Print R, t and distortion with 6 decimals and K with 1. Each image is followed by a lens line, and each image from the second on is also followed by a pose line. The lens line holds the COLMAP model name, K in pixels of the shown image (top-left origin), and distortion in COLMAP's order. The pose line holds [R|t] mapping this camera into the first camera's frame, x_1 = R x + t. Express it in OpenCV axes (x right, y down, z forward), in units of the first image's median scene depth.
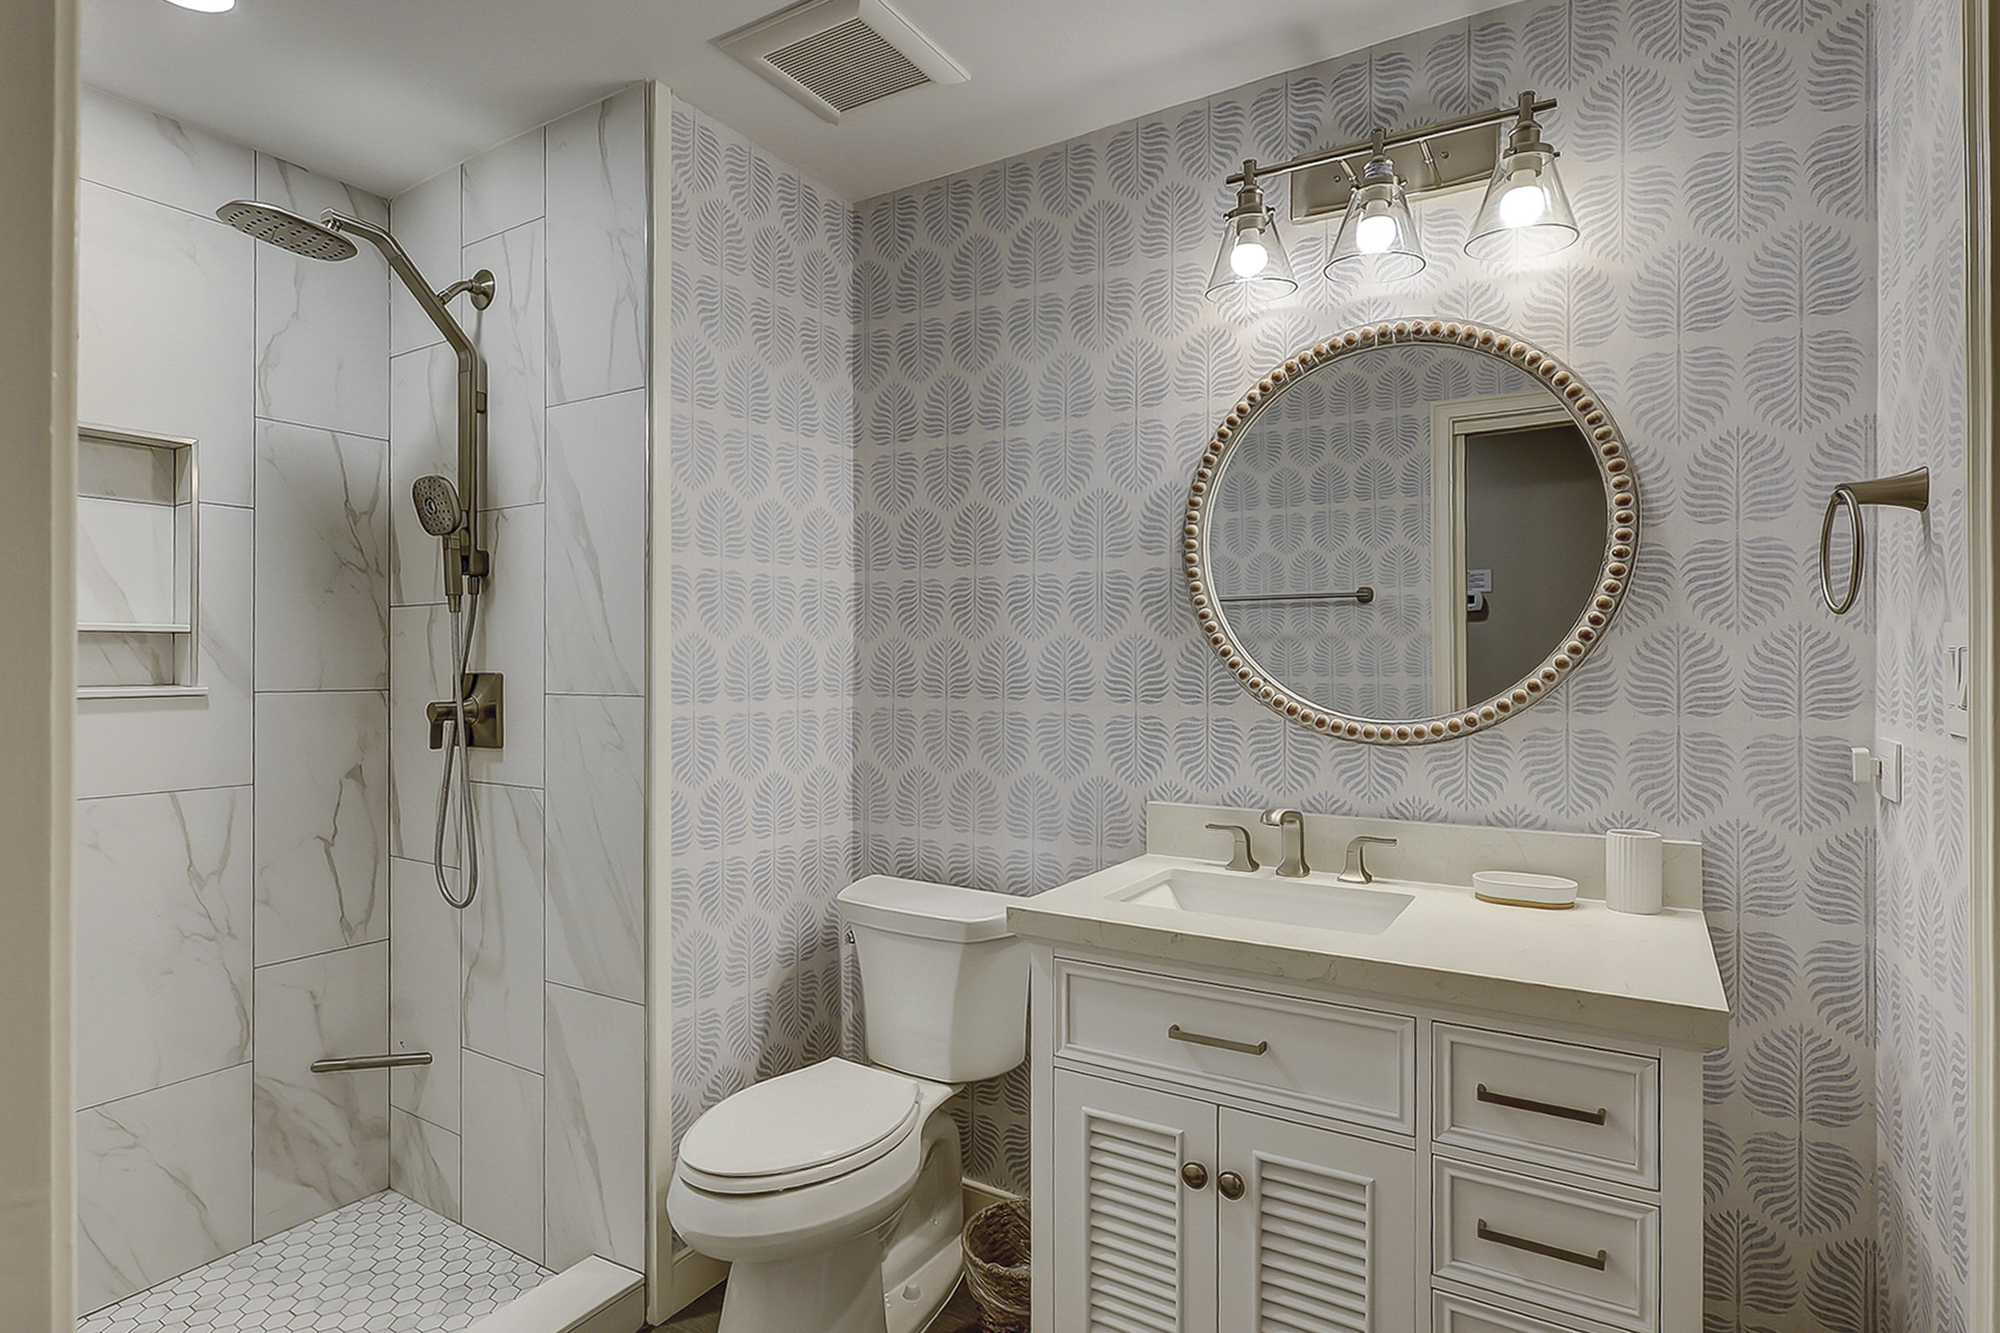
lens RADIAL K [[1013.1, 0, 996.4], [0, 1013.1, 657.3], [0, 0, 1]] dist [-0.004126, 0.000150]
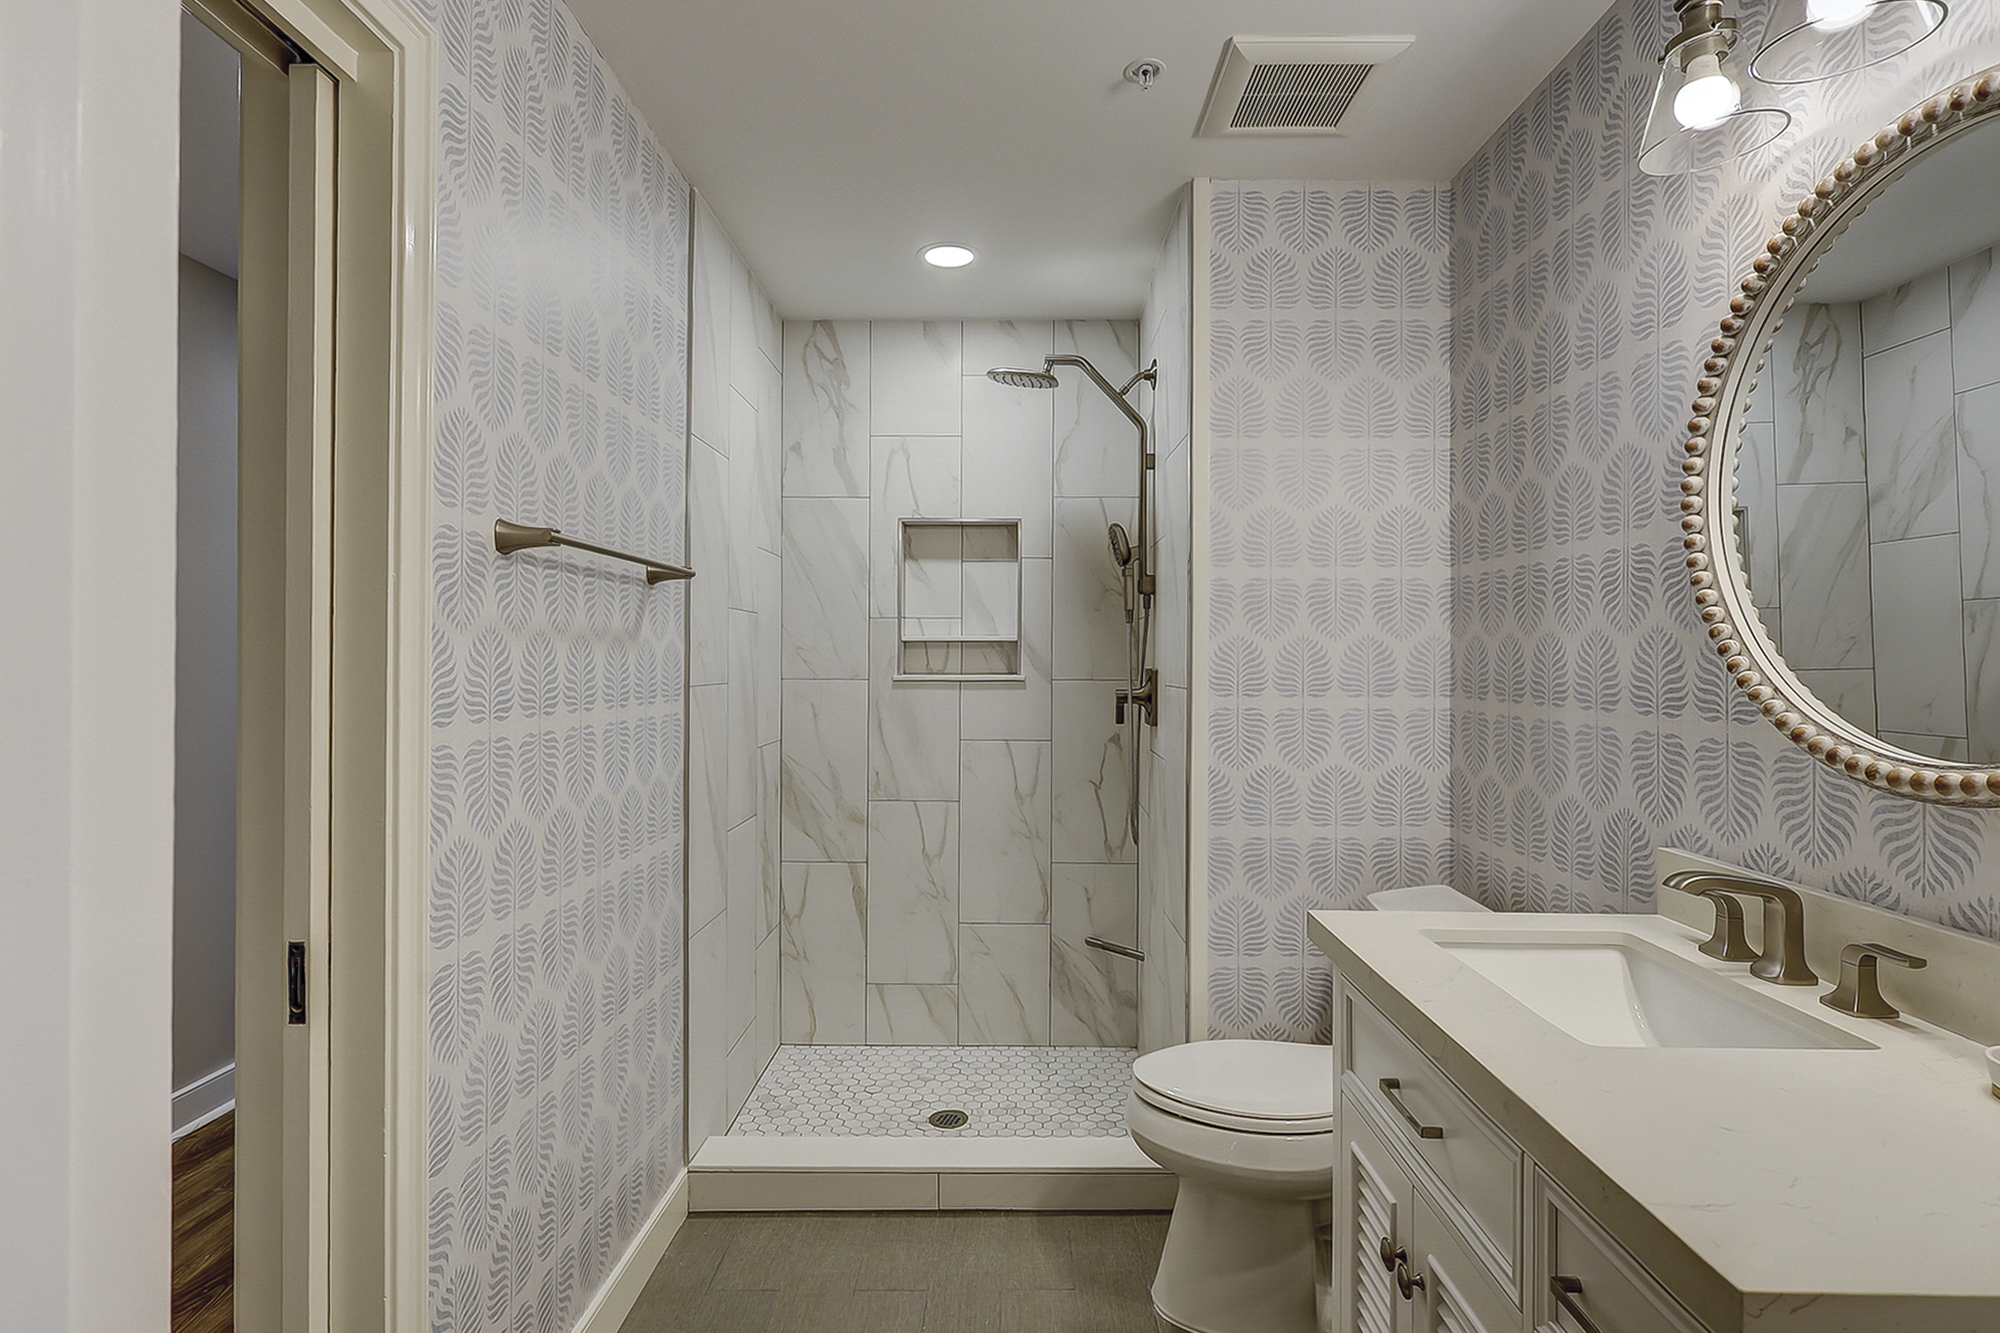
lens RADIAL K [[978.8, 0, 996.7], [0, 978.8, 645.9], [0, 0, 1]] dist [-0.001673, -0.000412]
pose [[0.515943, -0.009543, -0.856570, 0.482399], [0.002943, 0.999952, -0.009368, -0.002390], [0.856618, 0.002313, 0.515946, 0.178497]]
